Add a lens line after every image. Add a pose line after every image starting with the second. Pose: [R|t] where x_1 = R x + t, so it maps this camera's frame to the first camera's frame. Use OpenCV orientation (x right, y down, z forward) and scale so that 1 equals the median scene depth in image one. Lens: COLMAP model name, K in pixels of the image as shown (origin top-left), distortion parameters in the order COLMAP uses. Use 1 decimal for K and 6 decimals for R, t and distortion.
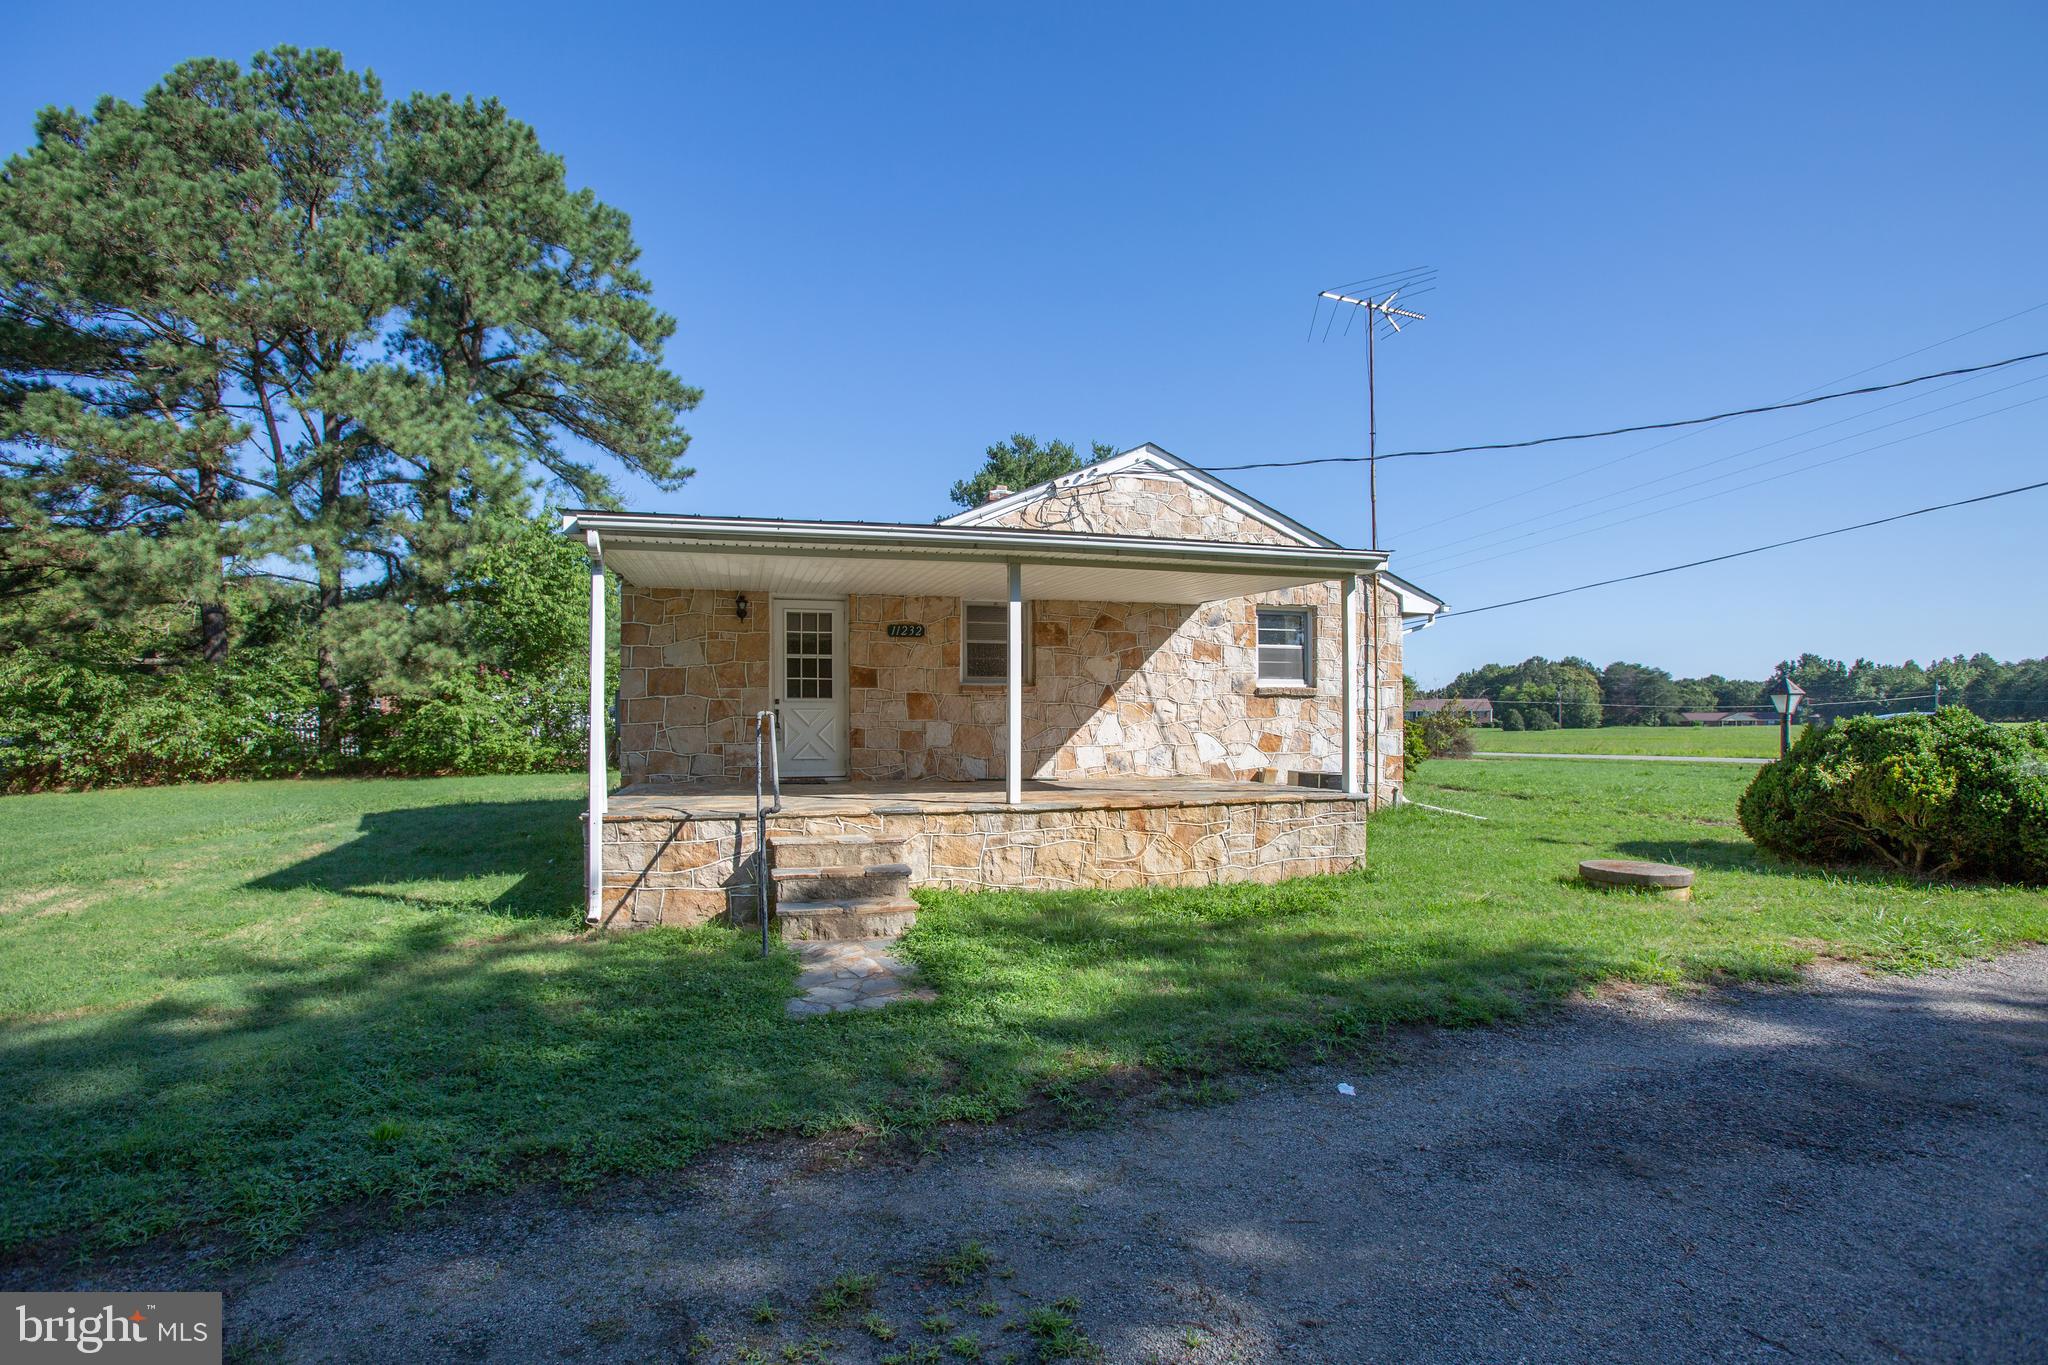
lens RADIAL K [[986.5, 0, 1006.3], [0, 986.5, 675.1], [0, 0, 1]] dist [-0.082789, 0.046993]
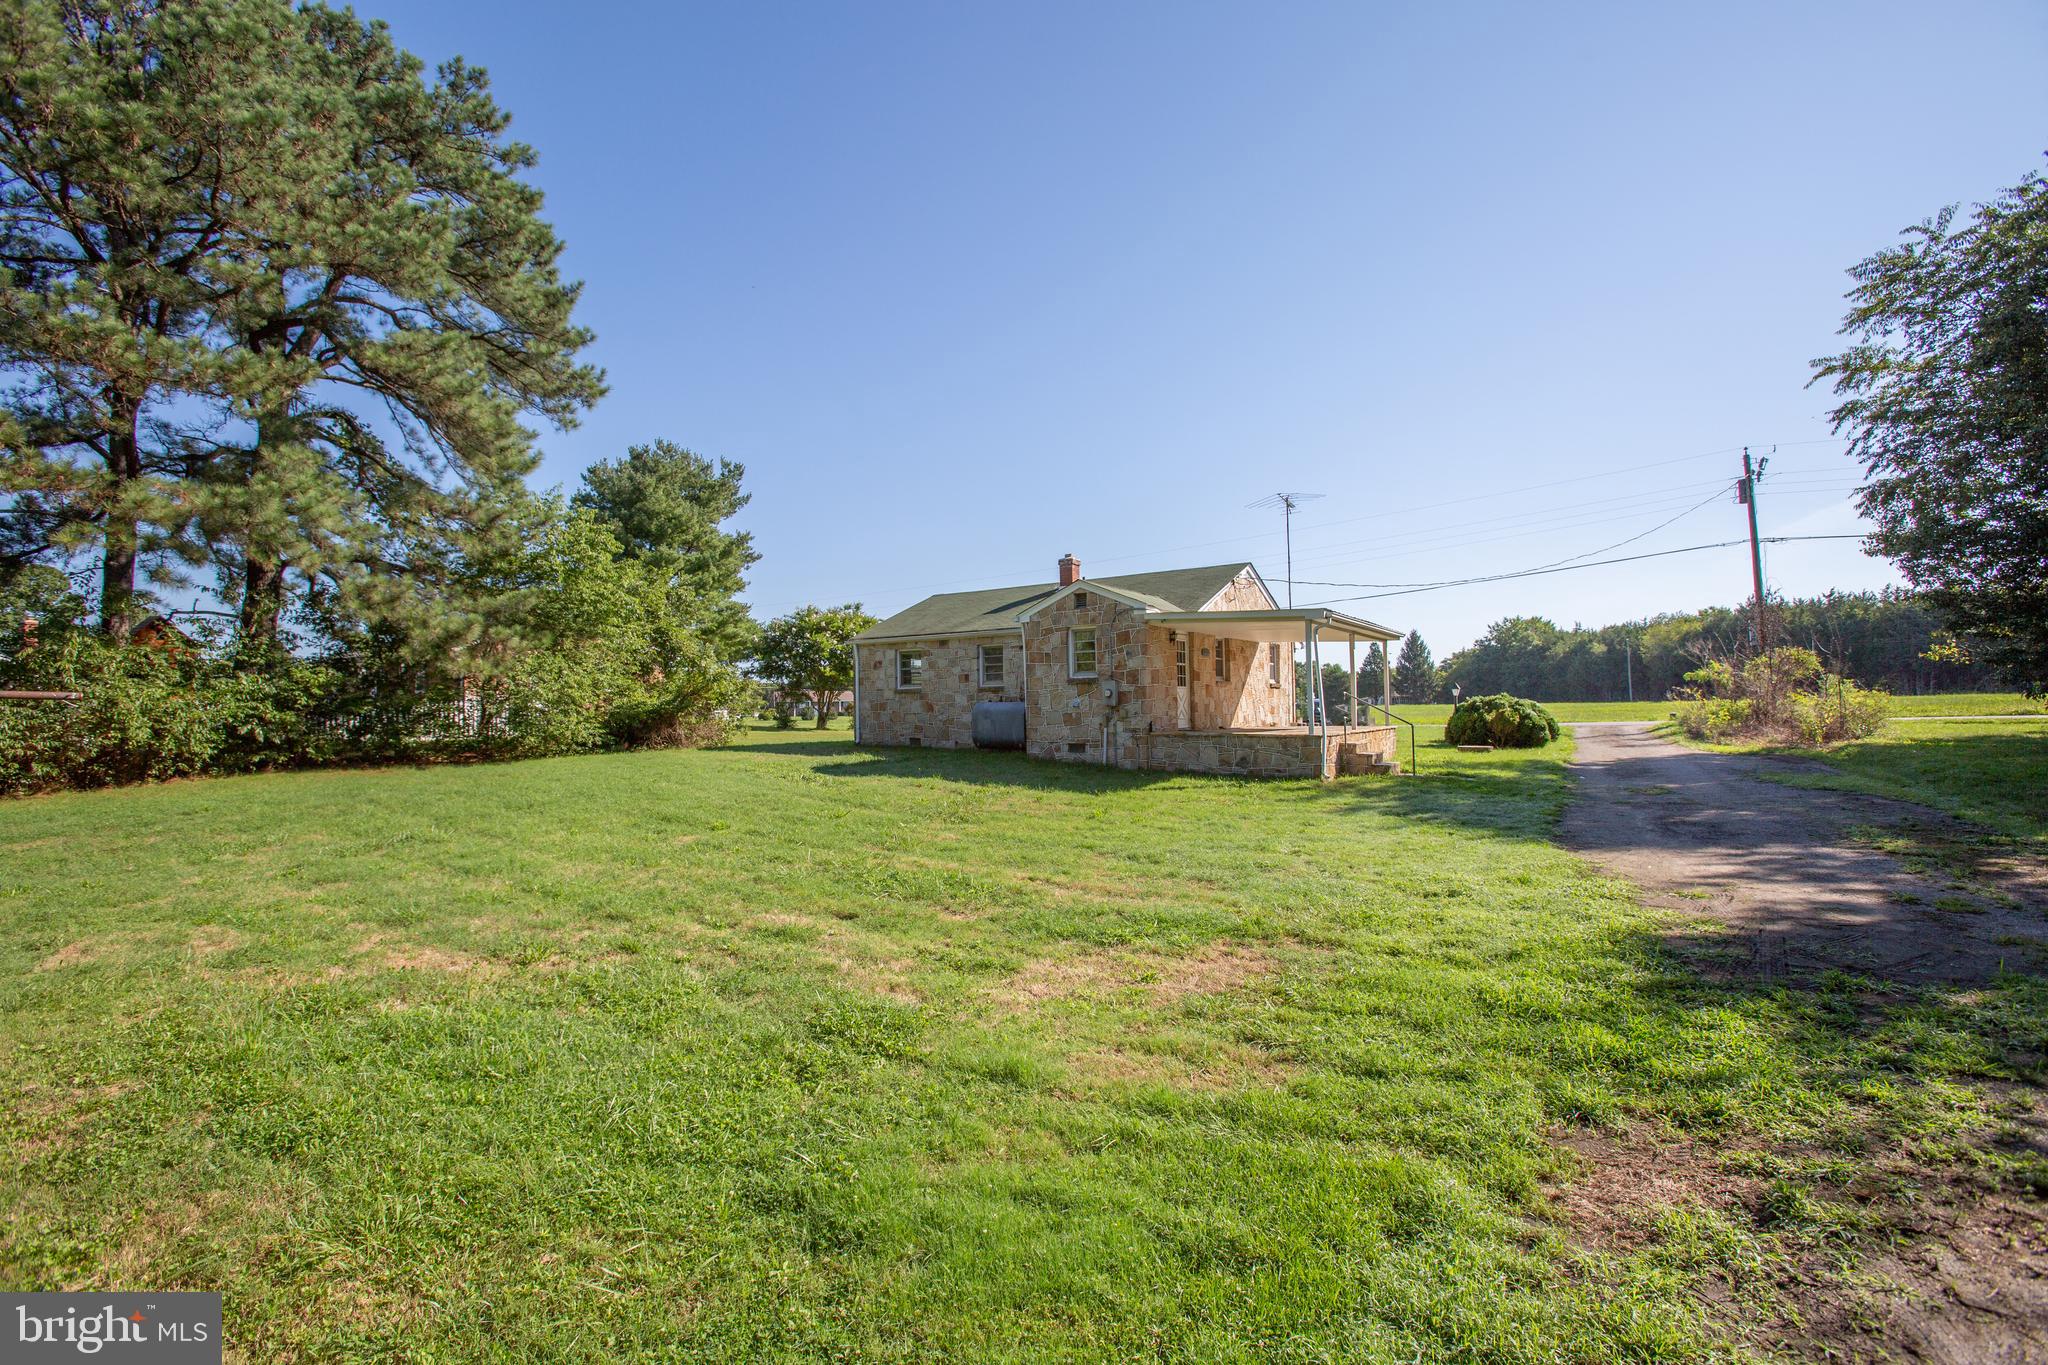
lens RADIAL K [[986.5, 0, 1006.3], [0, 986.5, 675.1], [0, 0, 1]] dist [-0.082789, 0.046993]
pose [[0.734706, 0.019000, 0.678119, -1.702444], [-0.024356, 0.999702, -0.001622, 0.013012], [-0.677948, -0.015325, 0.734950, -0.154561]]
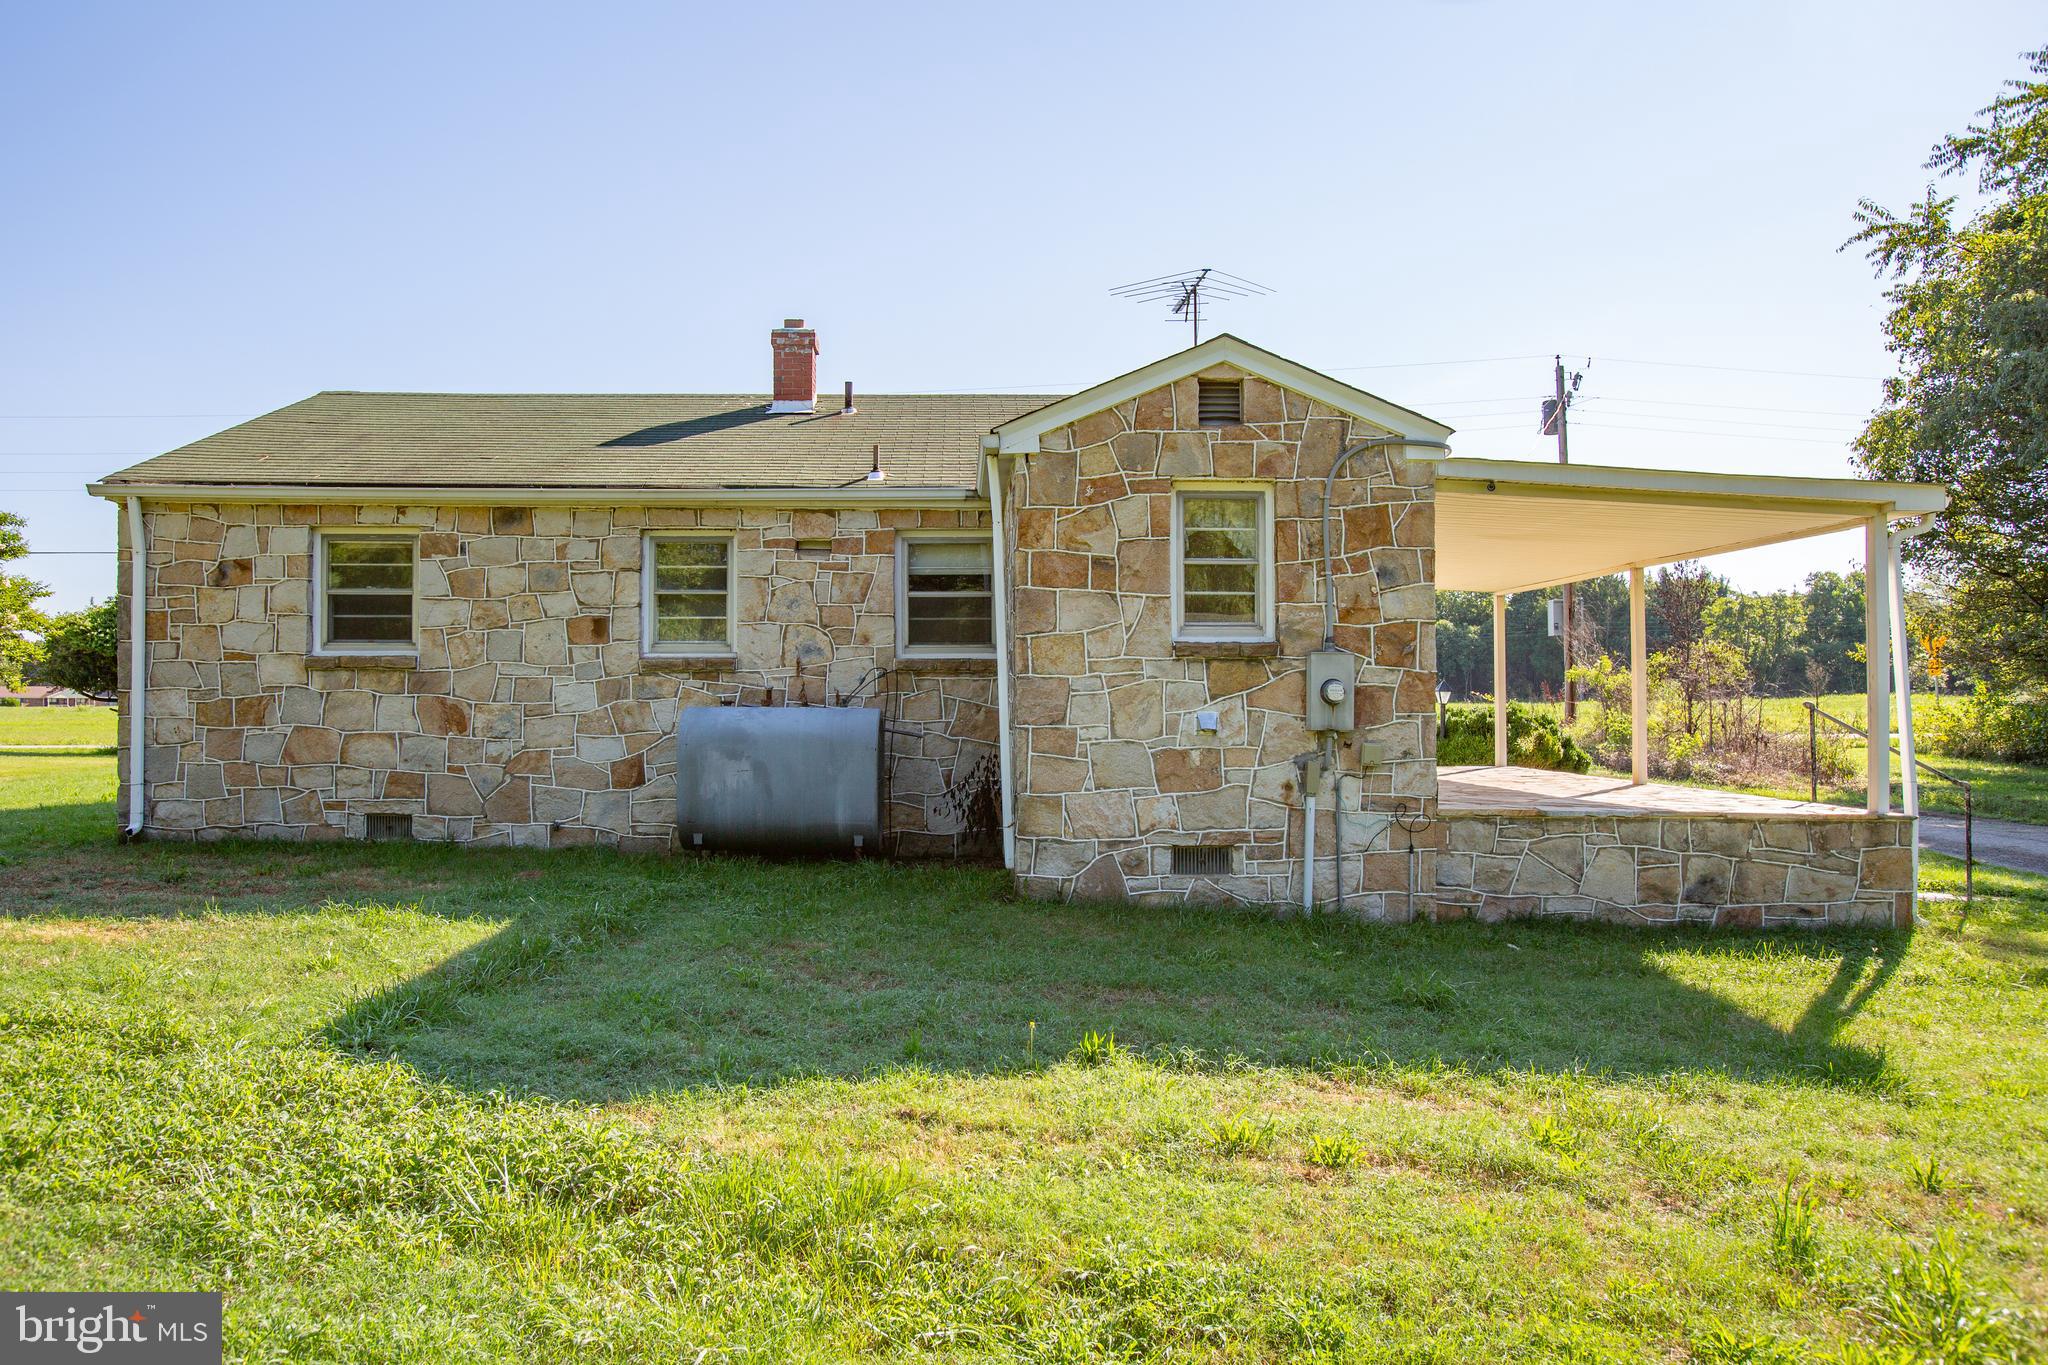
lens RADIAL K [[1393.2, 0, 1024.0], [0, 1393.2, 682.5], [0, 0, 1]] dist [-0.075456, 0.121061]
pose [[0.179621, 0.017354, 0.983583, -1.210635], [-0.053435, 0.998540, -0.007860, 0.047825], [-0.982284, -0.051146, 0.180287, 1.025698]]
